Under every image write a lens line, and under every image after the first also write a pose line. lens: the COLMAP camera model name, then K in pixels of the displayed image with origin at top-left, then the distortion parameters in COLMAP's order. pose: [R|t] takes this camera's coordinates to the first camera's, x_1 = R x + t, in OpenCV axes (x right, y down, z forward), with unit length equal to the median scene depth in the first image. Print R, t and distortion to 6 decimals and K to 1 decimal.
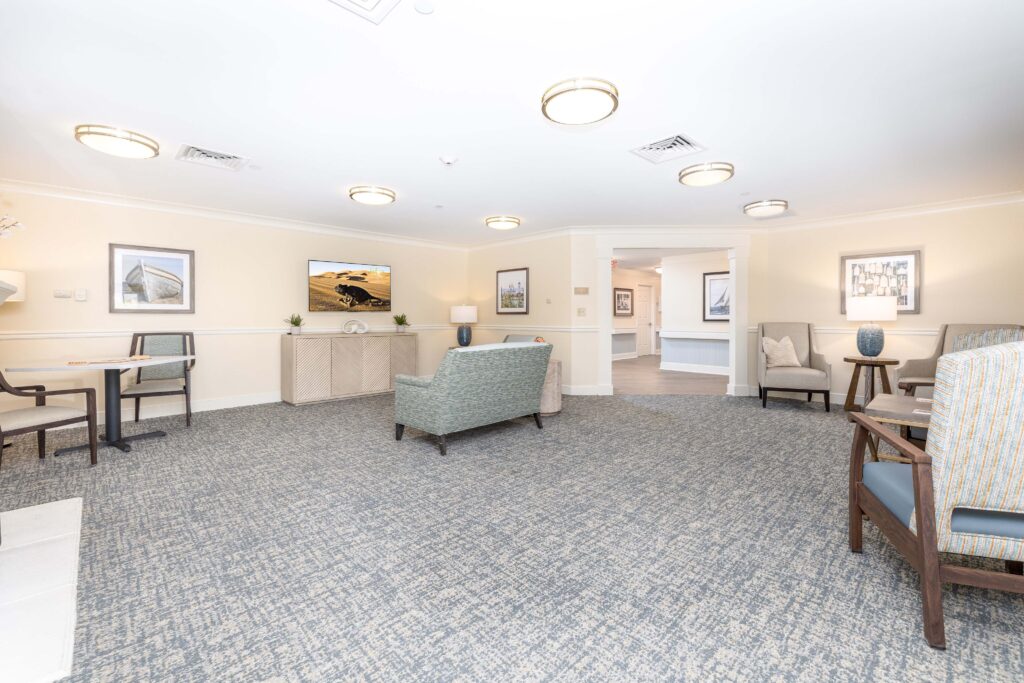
lens RADIAL K [[423.7, 0, 512.0], [0, 423.7, 341.5], [0, 0, 1]] dist [-0.014422, 0.000116]
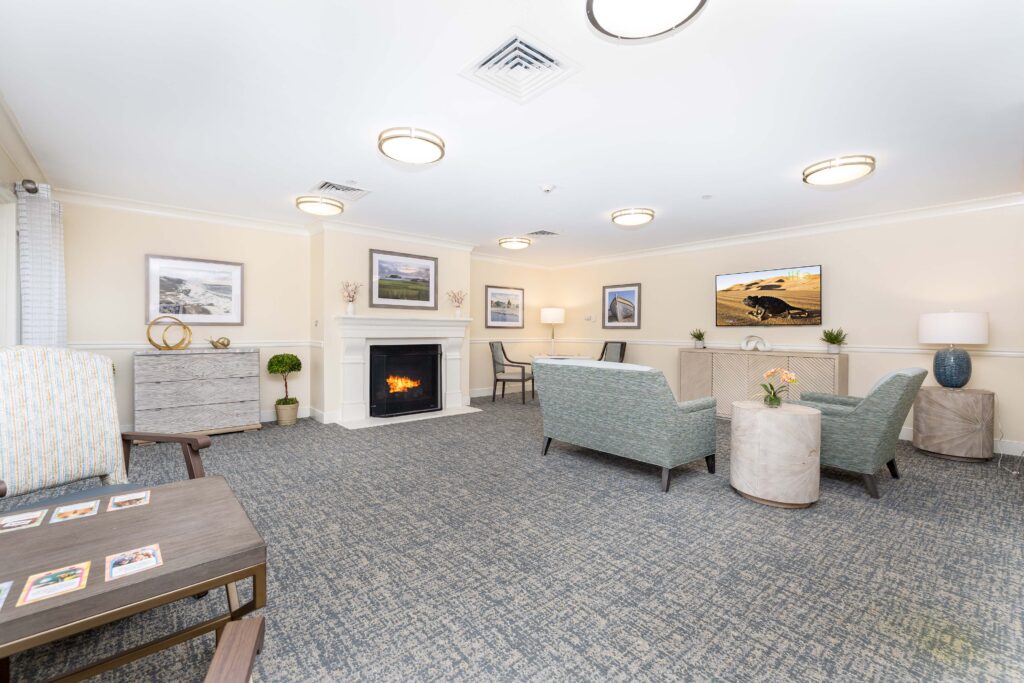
lens RADIAL K [[416.0, 0, 495.1], [0, 416.0, 336.8], [0, 0, 1]] dist [0.000887, 0.000102]
pose [[-0.044522, 0.013691, -0.998915, 0.501427], [-0.065852, 0.997691, 0.016609, -0.026471], [0.996836, 0.066520, -0.043518, 0.491110]]
